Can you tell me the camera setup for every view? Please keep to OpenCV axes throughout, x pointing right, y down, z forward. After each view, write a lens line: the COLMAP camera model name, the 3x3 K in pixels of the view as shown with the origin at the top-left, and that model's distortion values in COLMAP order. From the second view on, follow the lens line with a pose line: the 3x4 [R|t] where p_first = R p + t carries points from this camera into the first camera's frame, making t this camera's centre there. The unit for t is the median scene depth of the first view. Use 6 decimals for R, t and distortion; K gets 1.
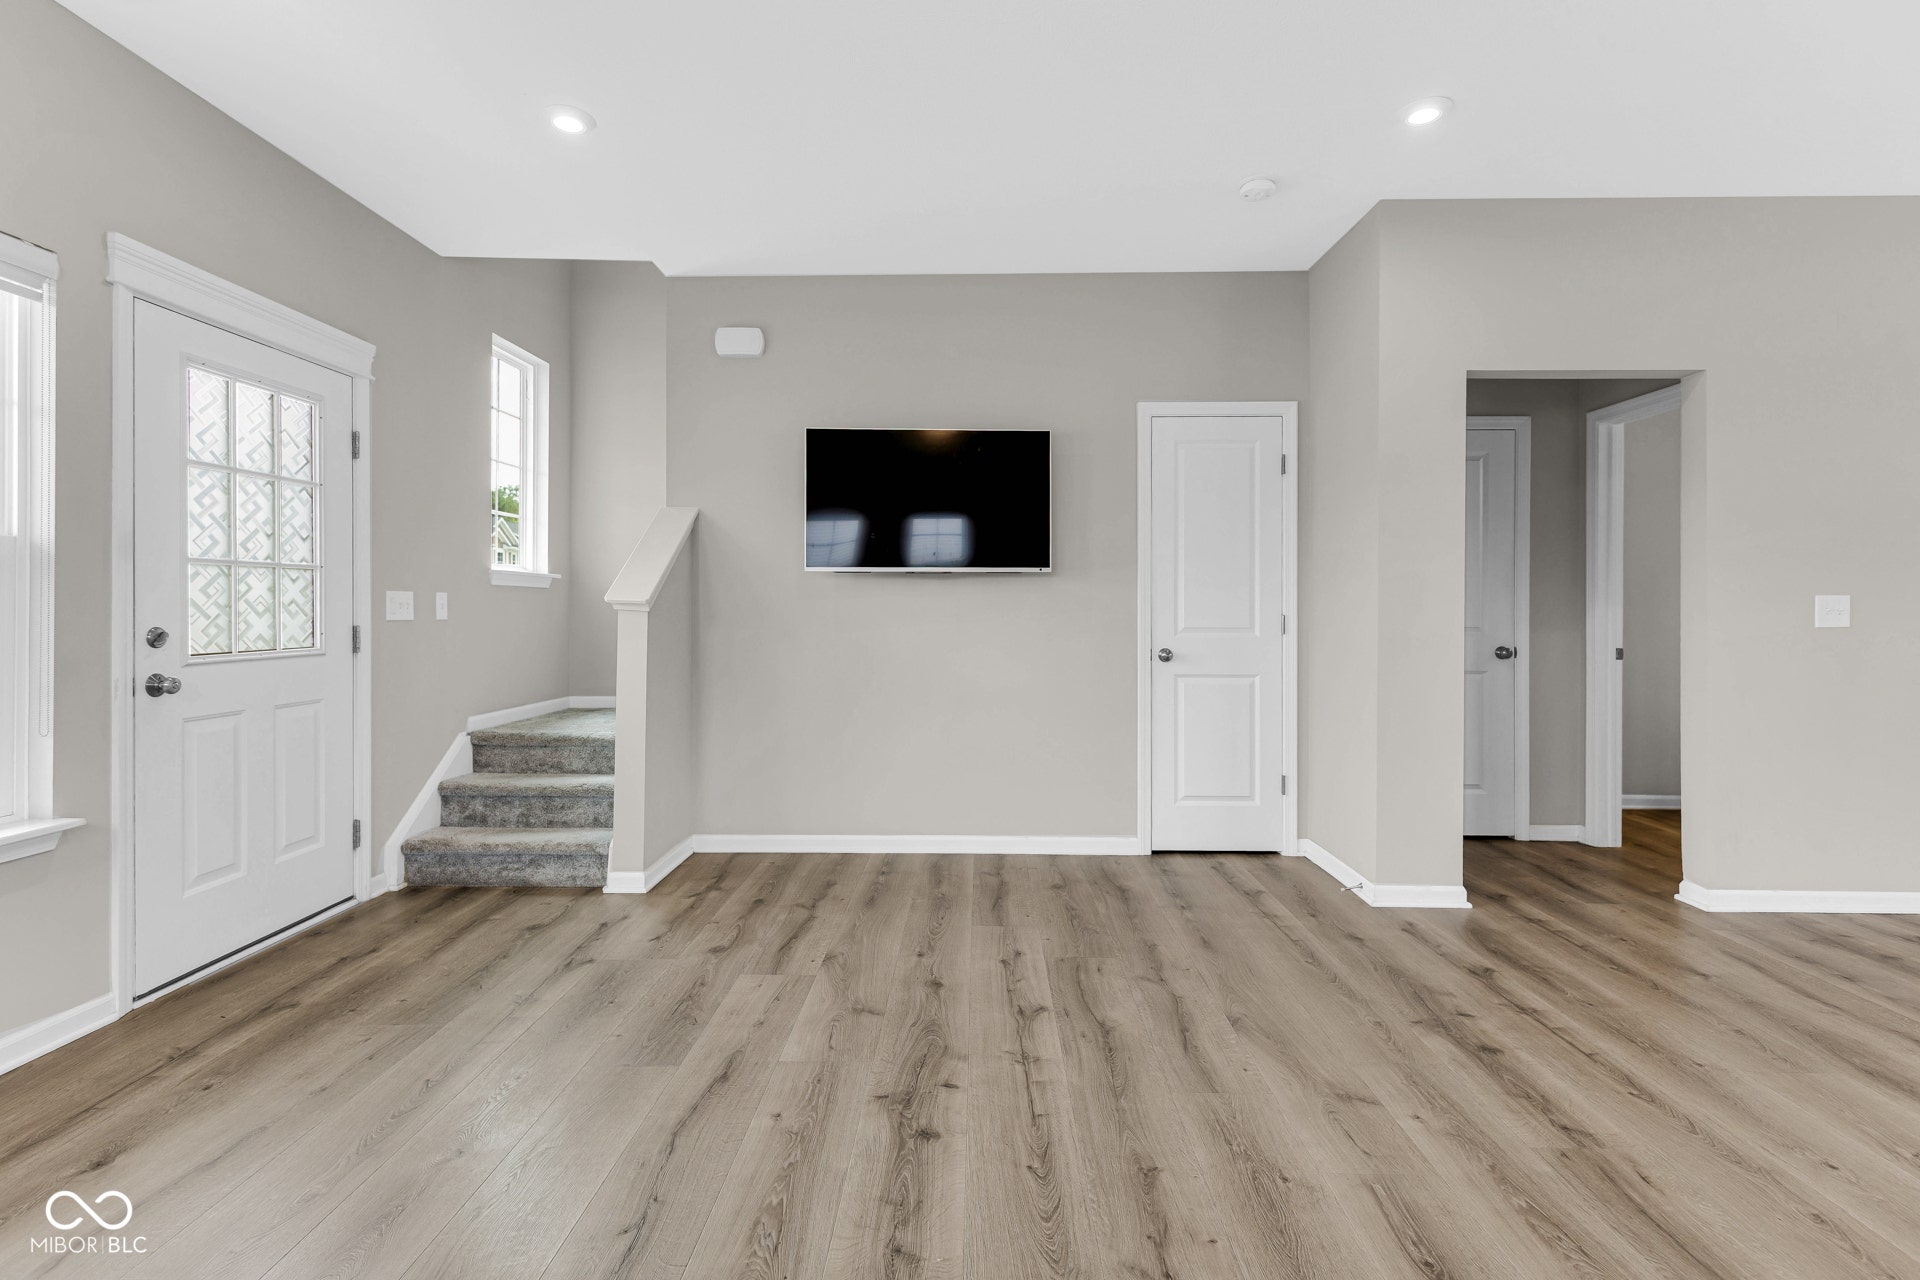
lens RADIAL K [[896.6, 0, 954.6], [0, 896.6, 611.3], [0, 0, 1]] dist [0.008417, -0.001053]
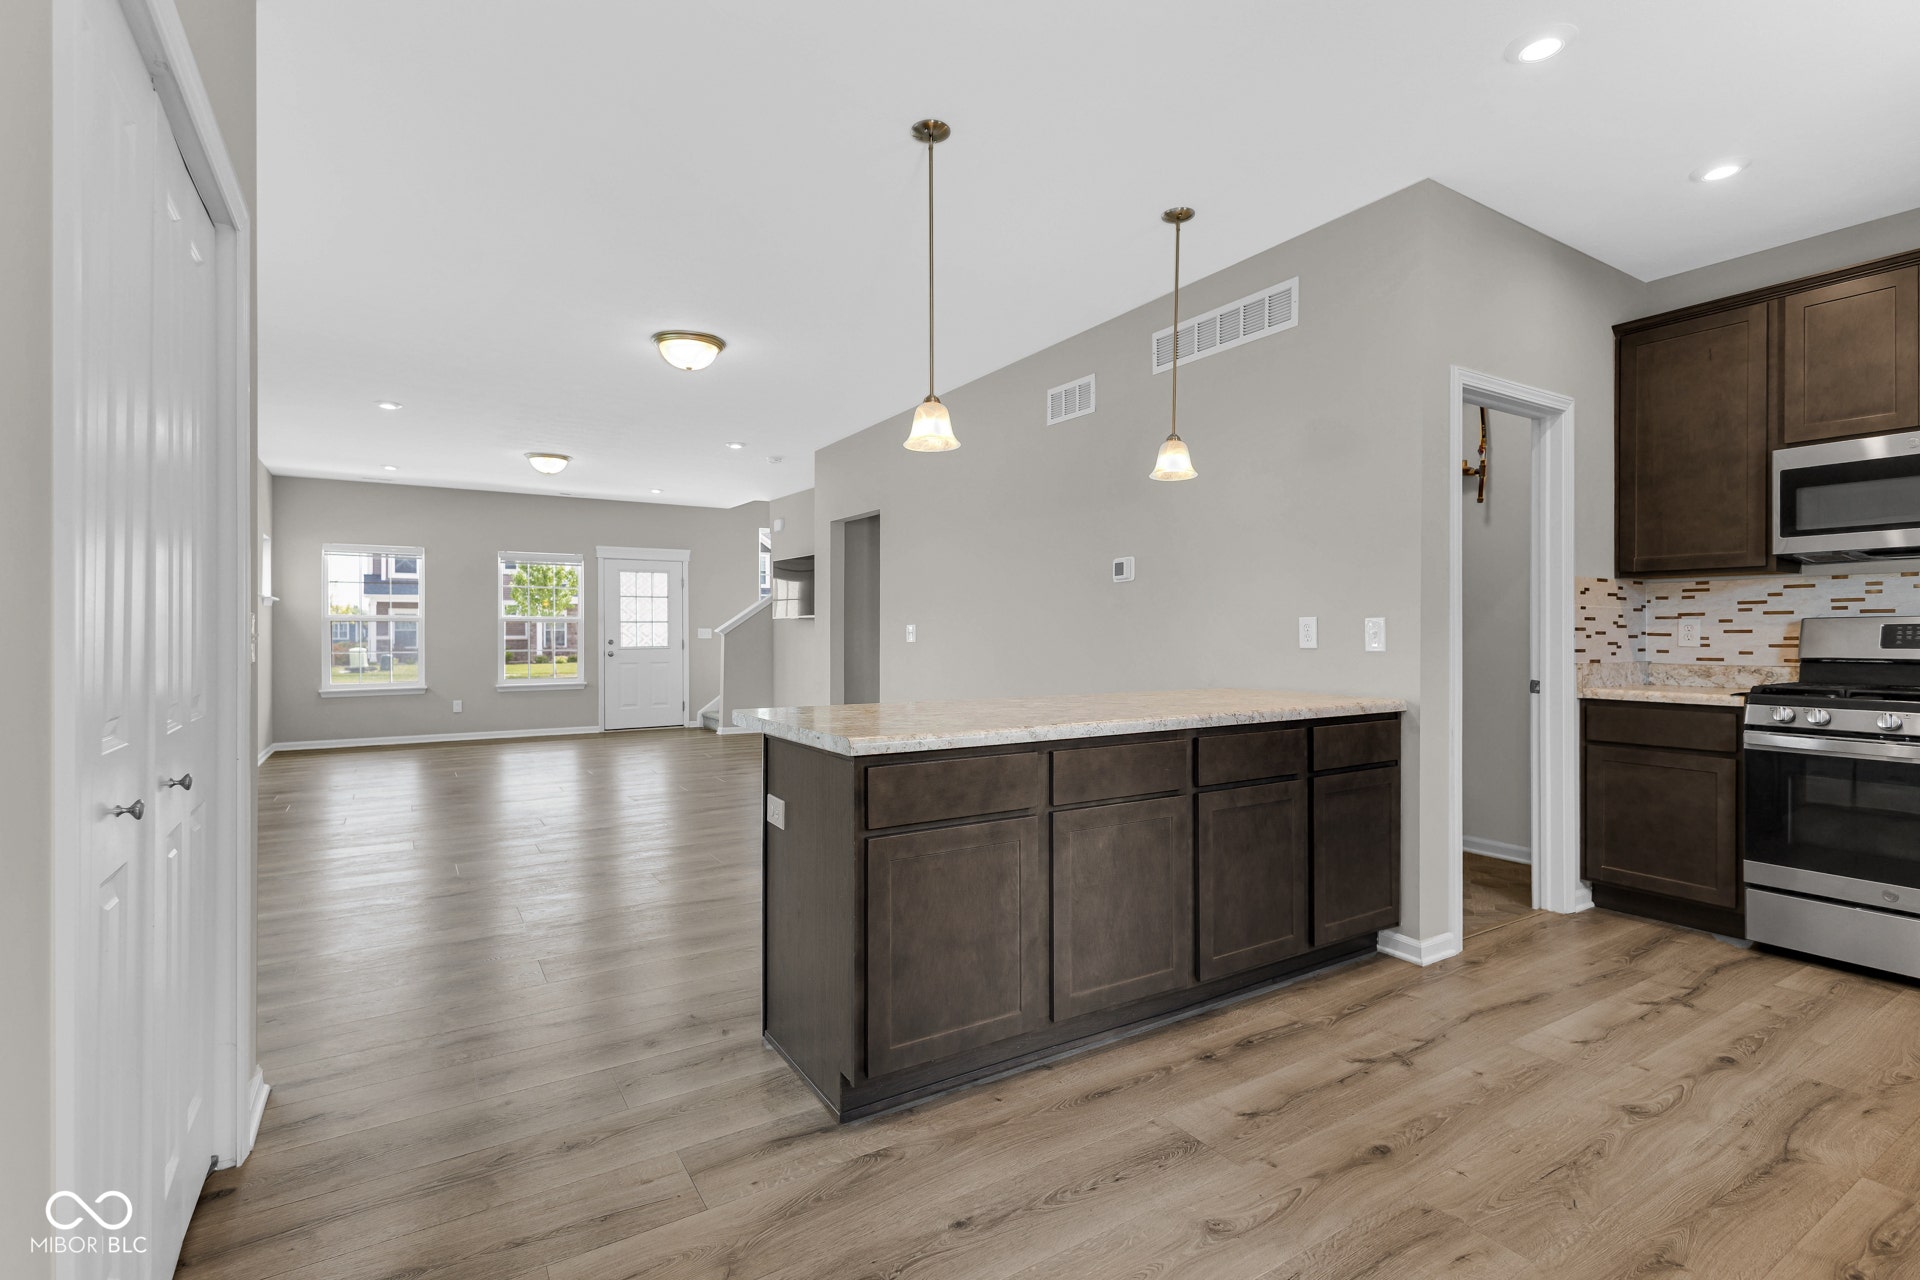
lens RADIAL K [[888.0, 0, 961.7], [0, 888.0, 636.4], [0, 0, 1]] dist [0.008389, -0.000247]
pose [[0.551185, -0.001400, -0.834382, 2.599360], [0.001358, 0.999999, -0.000781, 0.007393], [0.834382, -0.000703, 0.551187, 0.096859]]
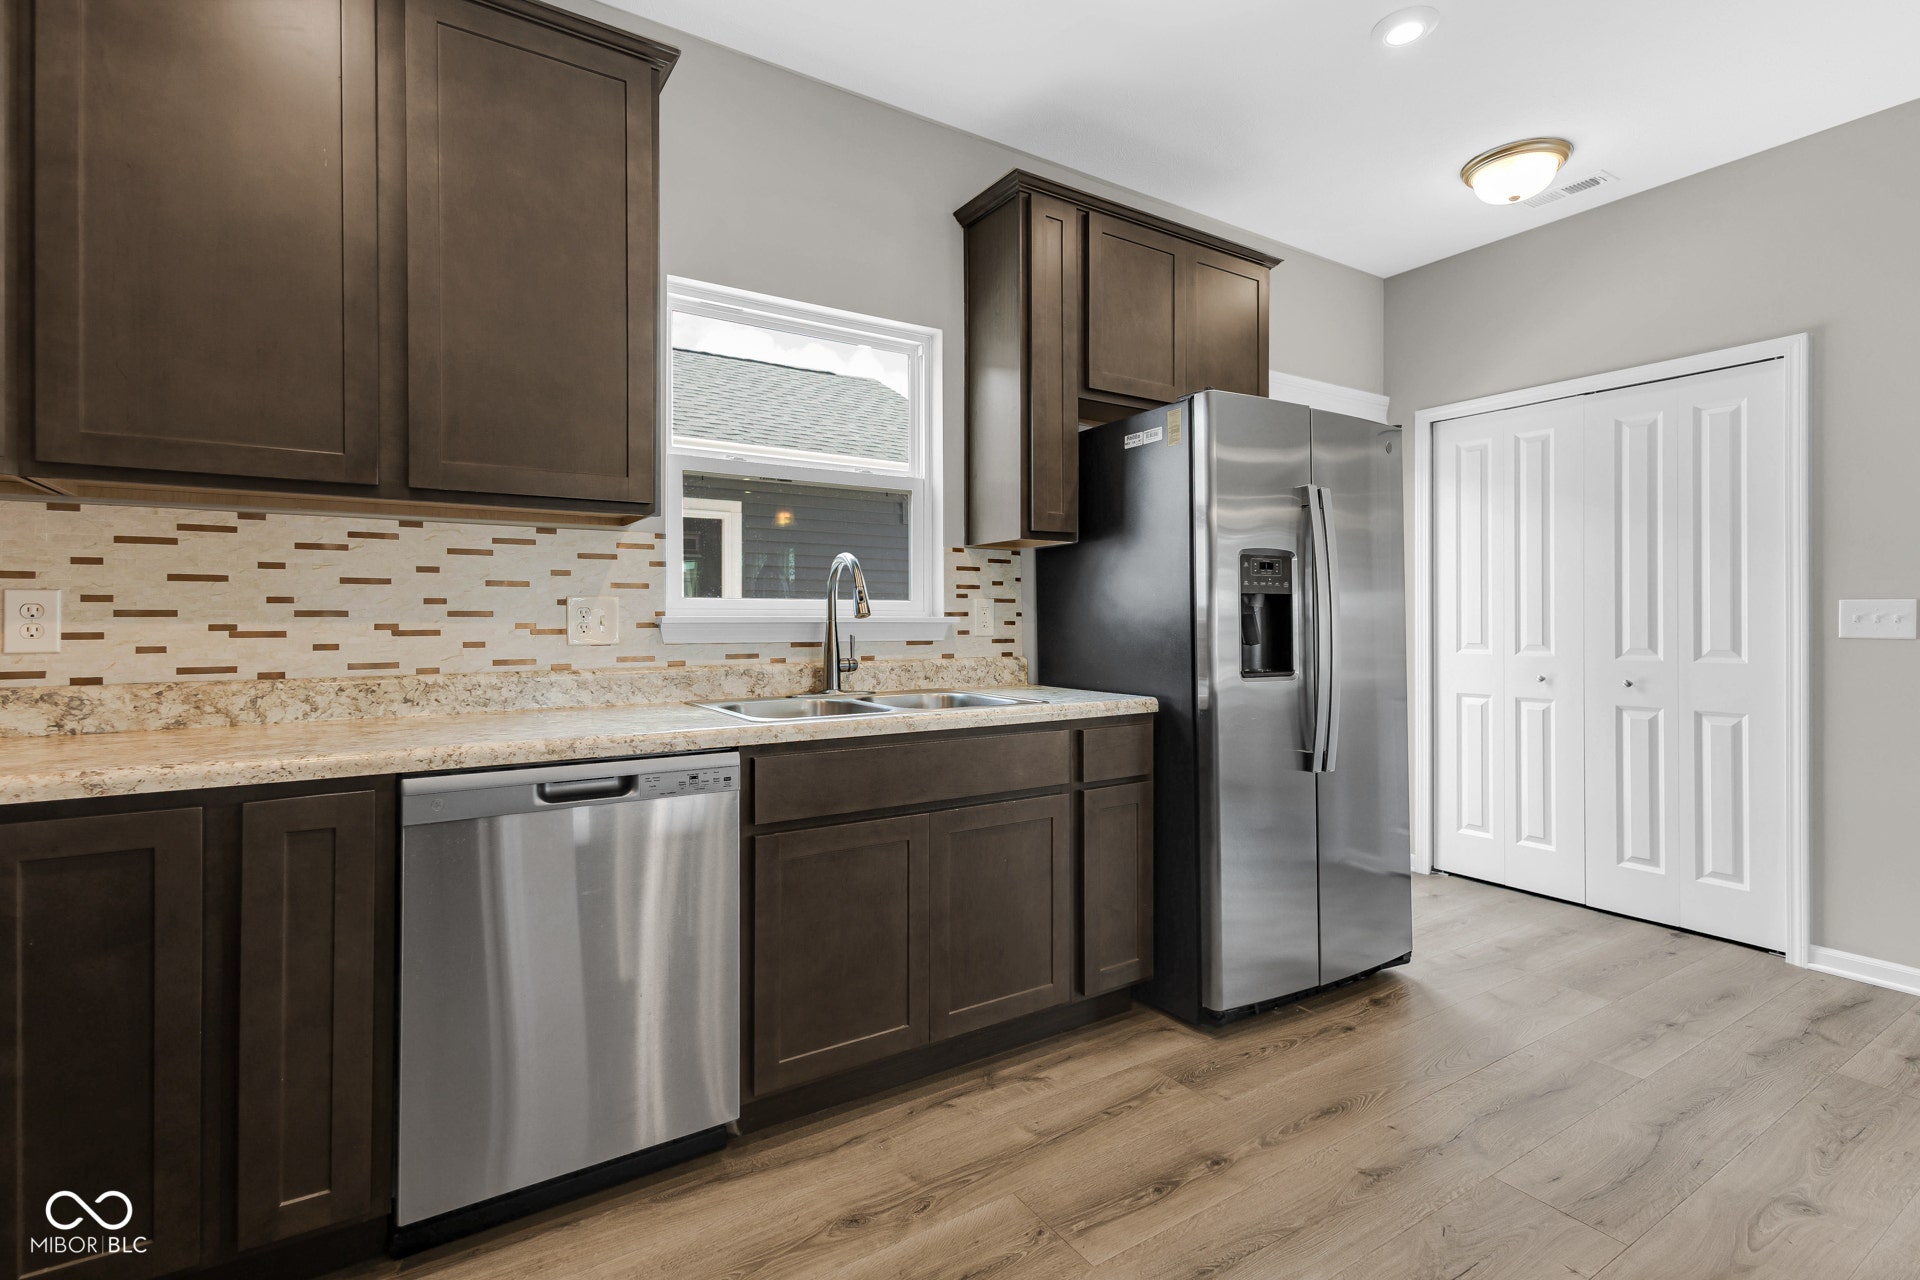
lens RADIAL K [[896.6, 0, 954.6], [0, 896.6, 611.3], [0, 0, 1]] dist [0.008417, -0.001053]
pose [[-0.558733, -0.001074, 0.829347, 2.094541], [-0.000853, 0.999999, 0.000719, 0.004054], [-0.829347, -0.000306, -0.558734, 1.195486]]
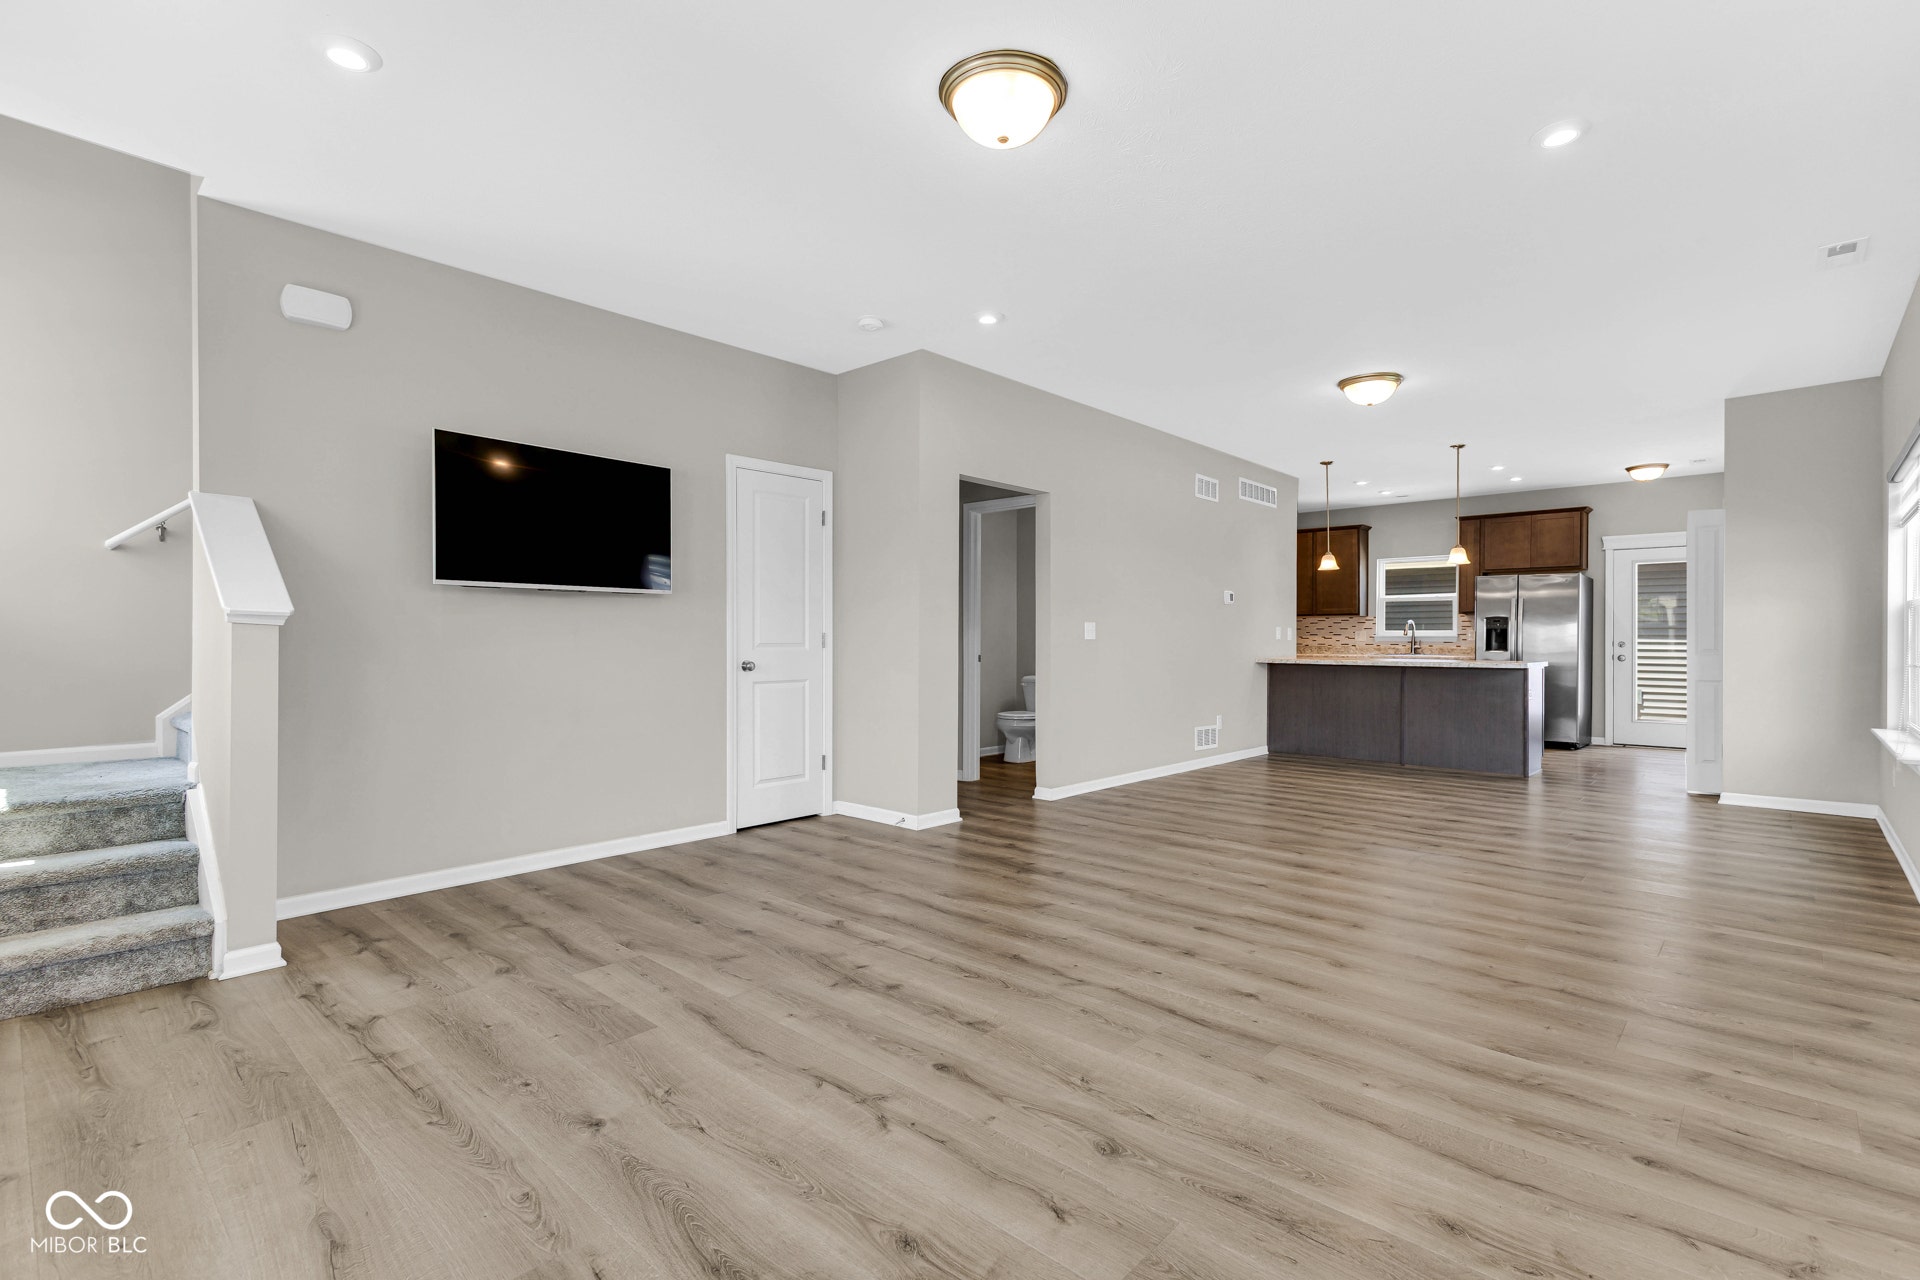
lens RADIAL K [[888.0, 0, 961.7], [0, 888.0, 636.4], [0, 0, 1]] dist [0.008389, -0.000247]
pose [[0.660516, -0.000384, 0.750812, -0.581170], [0.002474, 0.999996, -0.001664, 0.014620], [-0.750808, 0.002957, 0.660514, -0.011519]]
